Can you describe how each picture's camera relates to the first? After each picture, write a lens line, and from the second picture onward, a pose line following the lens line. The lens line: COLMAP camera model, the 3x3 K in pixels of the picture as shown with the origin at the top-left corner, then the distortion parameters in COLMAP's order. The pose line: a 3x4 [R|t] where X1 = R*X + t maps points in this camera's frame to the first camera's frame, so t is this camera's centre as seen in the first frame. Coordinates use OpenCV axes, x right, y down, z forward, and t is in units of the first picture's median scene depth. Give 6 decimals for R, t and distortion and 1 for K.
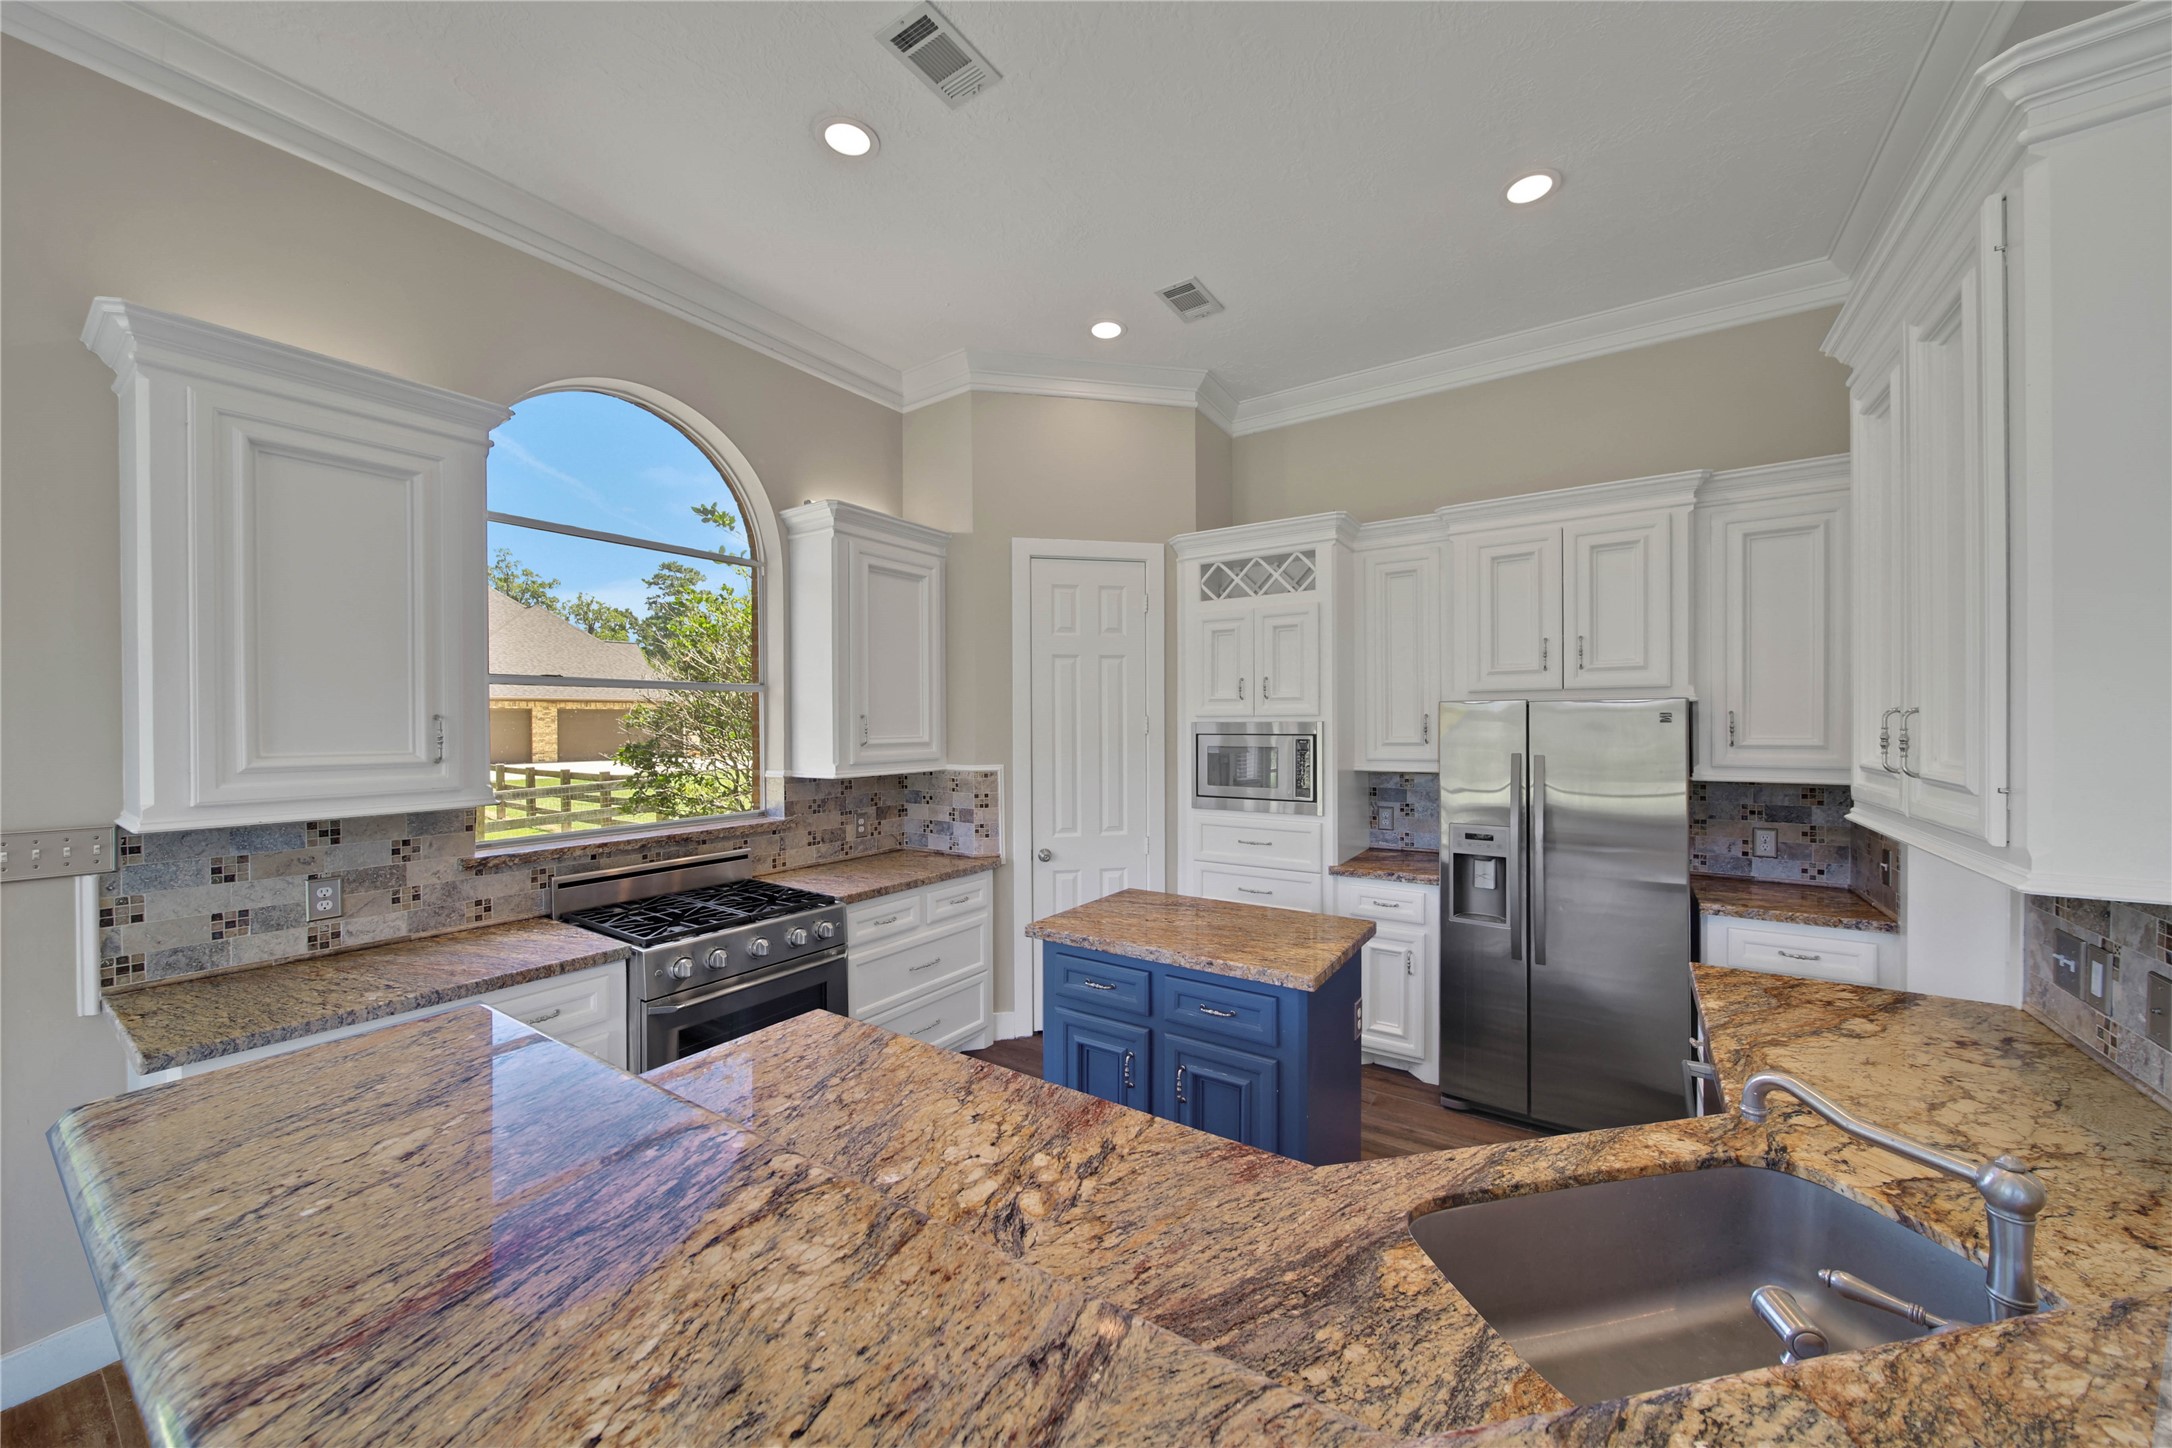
lens RADIAL K [[775.7, 0, 1096.7], [0, 775.7, 726.6], [0, 0, 1]] dist [-0.000477, -0.000495]
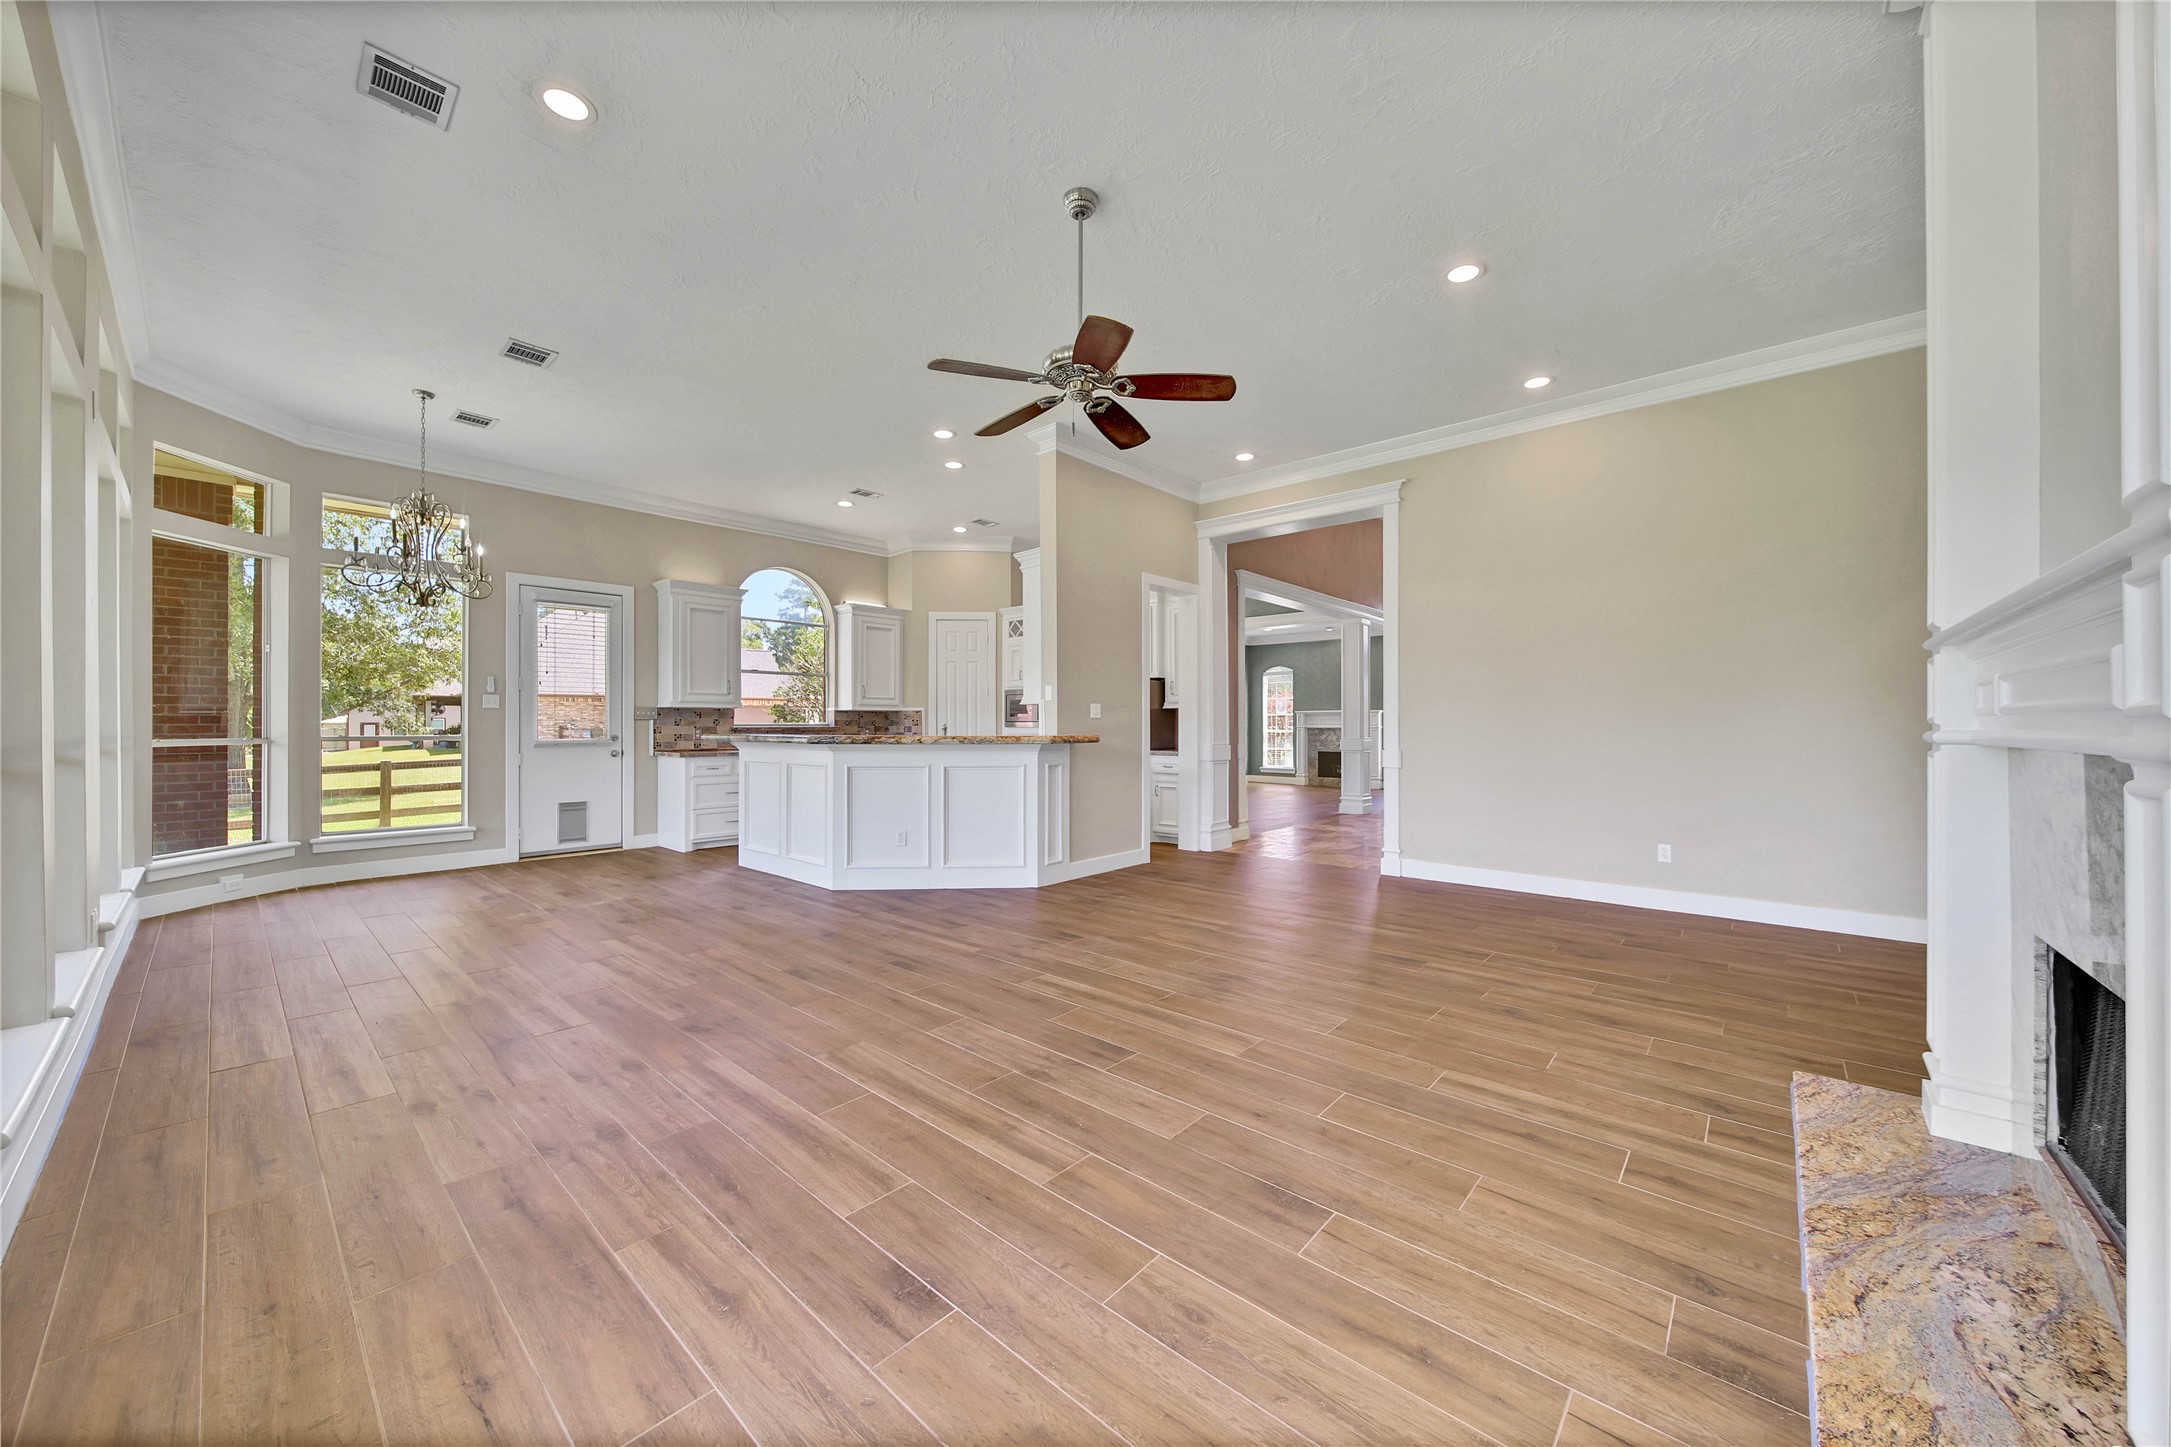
lens RADIAL K [[772.6, 0, 1094.3], [0, 772.6, 721.2], [0, 0, 1]] dist [-0.004994, -0.000124]
pose [[0.990765, 0.002738, -0.135564, 0.790681], [-0.004262, 0.999931, -0.010950, 0.126695], [0.135525, 0.011427, 0.990708, -1.403577]]
